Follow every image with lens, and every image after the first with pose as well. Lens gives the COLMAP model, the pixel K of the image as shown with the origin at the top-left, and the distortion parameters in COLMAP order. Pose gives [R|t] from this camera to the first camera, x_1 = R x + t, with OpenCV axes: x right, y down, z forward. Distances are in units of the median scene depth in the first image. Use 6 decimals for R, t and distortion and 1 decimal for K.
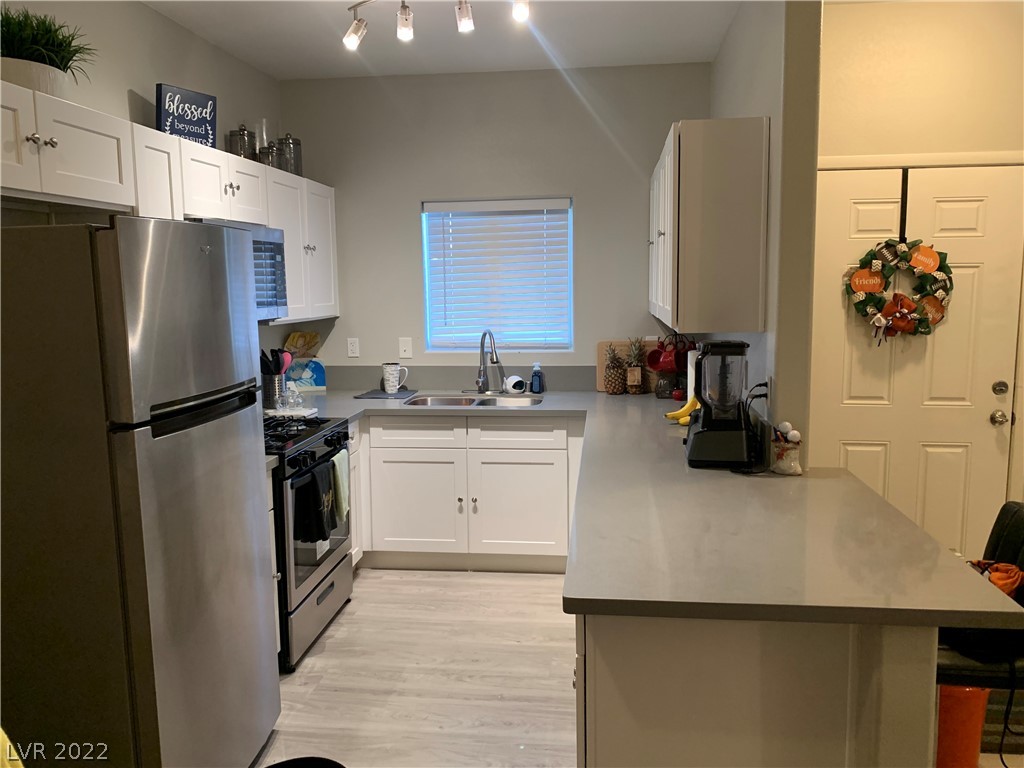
lens RADIAL K [[777.7, 0, 512.0], [0, 777.7, 384.0], [0, 0, 1]] dist [0.002421, -0.002924]
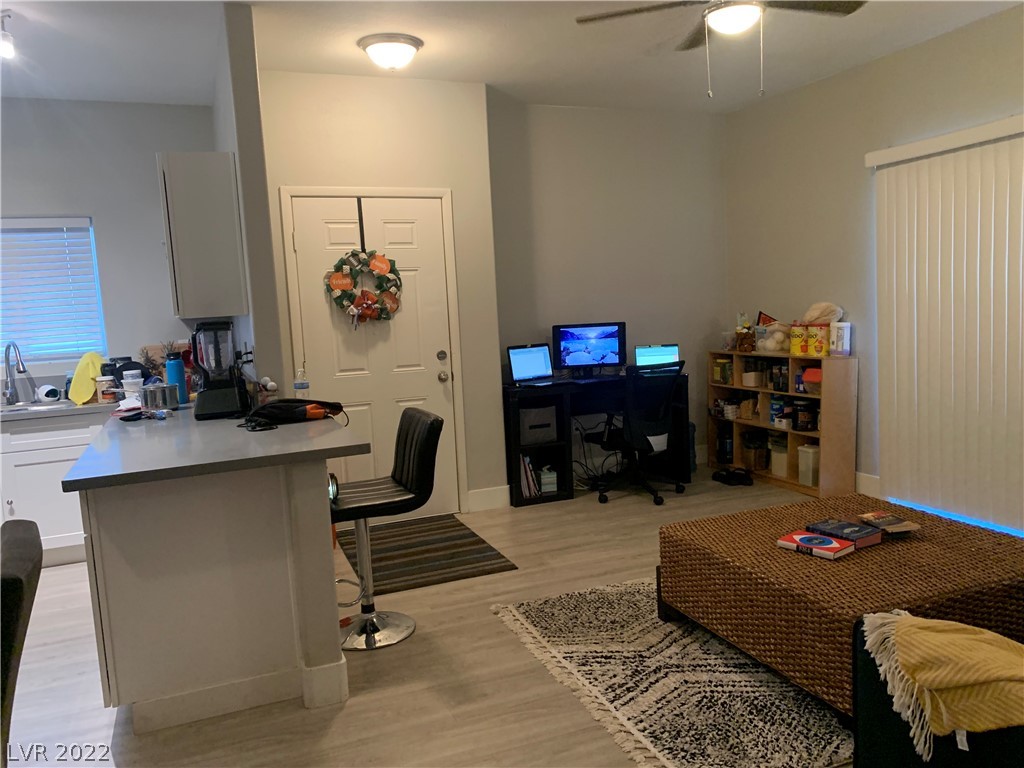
lens RADIAL K [[785.9, 0, 516.5], [0, 785.9, 397.6], [0, 0, 1]] dist [0.012382, 0.000861]
pose [[0.870368, -0.087382, 0.484586, 0.043189], [0.103998, 0.994550, -0.007452, 0.092451], [-0.481294, 0.056882, 0.874712, -0.267113]]
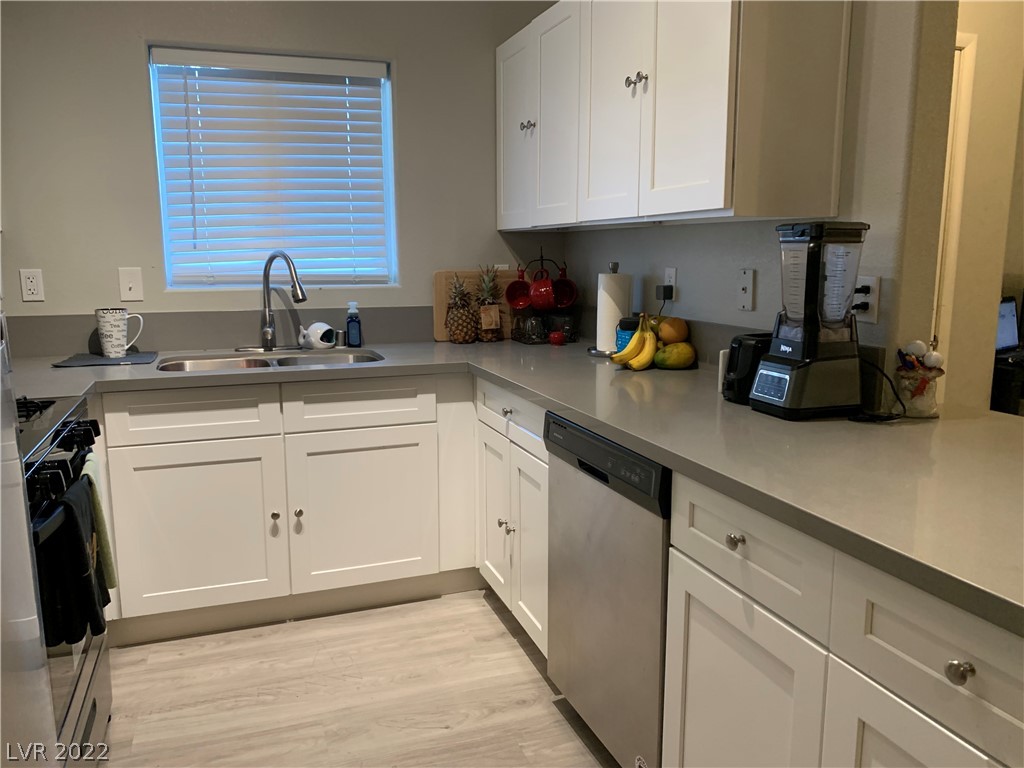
lens RADIAL K [[793.6, 0, 512.8], [0, 793.6, 402.3], [0, 0, 1]] dist [-0.002616, -0.002913]
pose [[0.895043, -0.071829, 0.440158, -0.179425], [0.049536, 0.996850, 0.061944, 0.027832], [-0.443220, -0.033639, 0.895781, 0.354673]]
